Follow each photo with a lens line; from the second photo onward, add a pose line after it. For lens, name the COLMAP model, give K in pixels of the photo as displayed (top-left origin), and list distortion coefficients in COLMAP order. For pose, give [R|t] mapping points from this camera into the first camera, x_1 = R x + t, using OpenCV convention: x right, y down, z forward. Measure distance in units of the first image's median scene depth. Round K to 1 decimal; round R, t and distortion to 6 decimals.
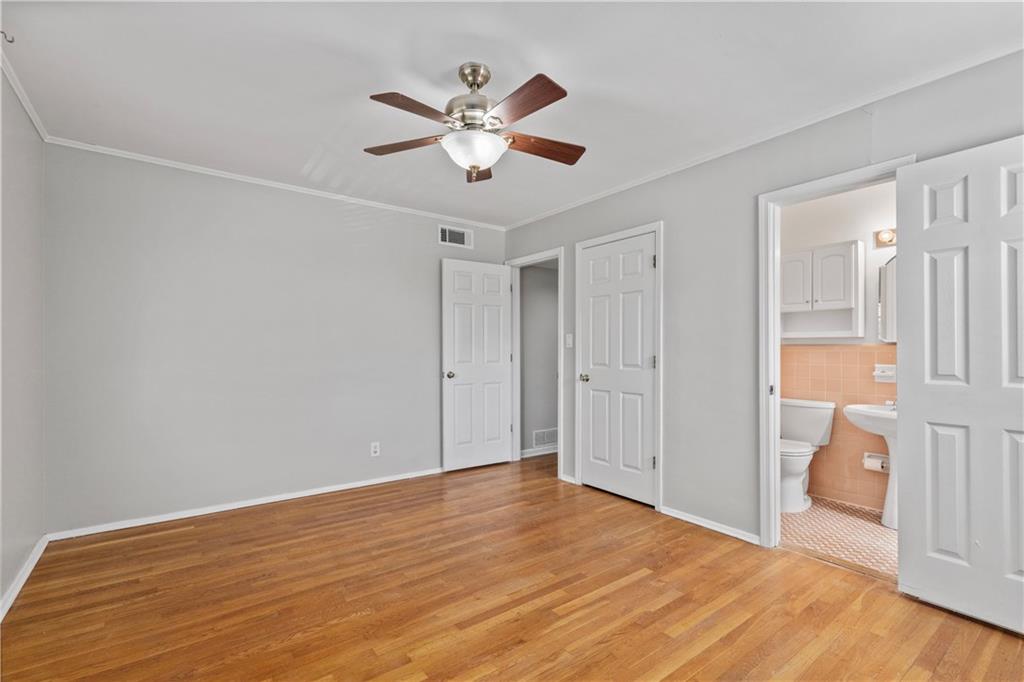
lens RADIAL K [[462.0, 0, 518.3], [0, 462.0, 349.5], [0, 0, 1]] dist [0.008237, -0.000535]
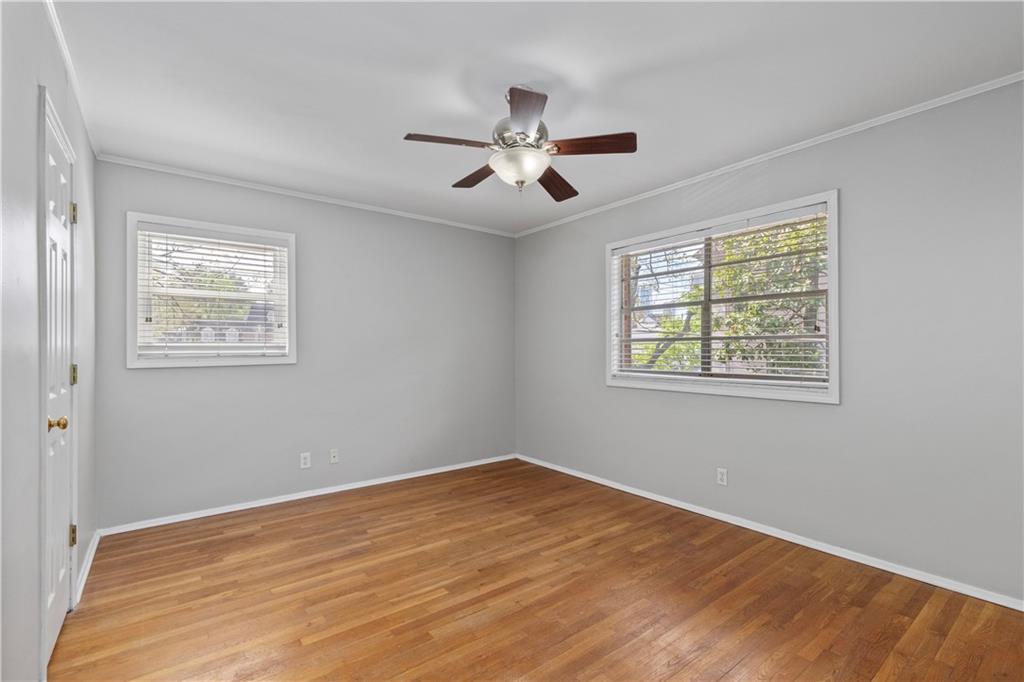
lens RADIAL K [[462.0, 0, 518.3], [0, 462.0, 349.5], [0, 0, 1]] dist [0.008237, -0.000535]
pose [[-0.999897, 0.002936, -0.014065, -0.079620], [0.002956, 0.999995, -0.001375, -0.011325], [0.014060, -0.001416, -0.999900, 2.131345]]
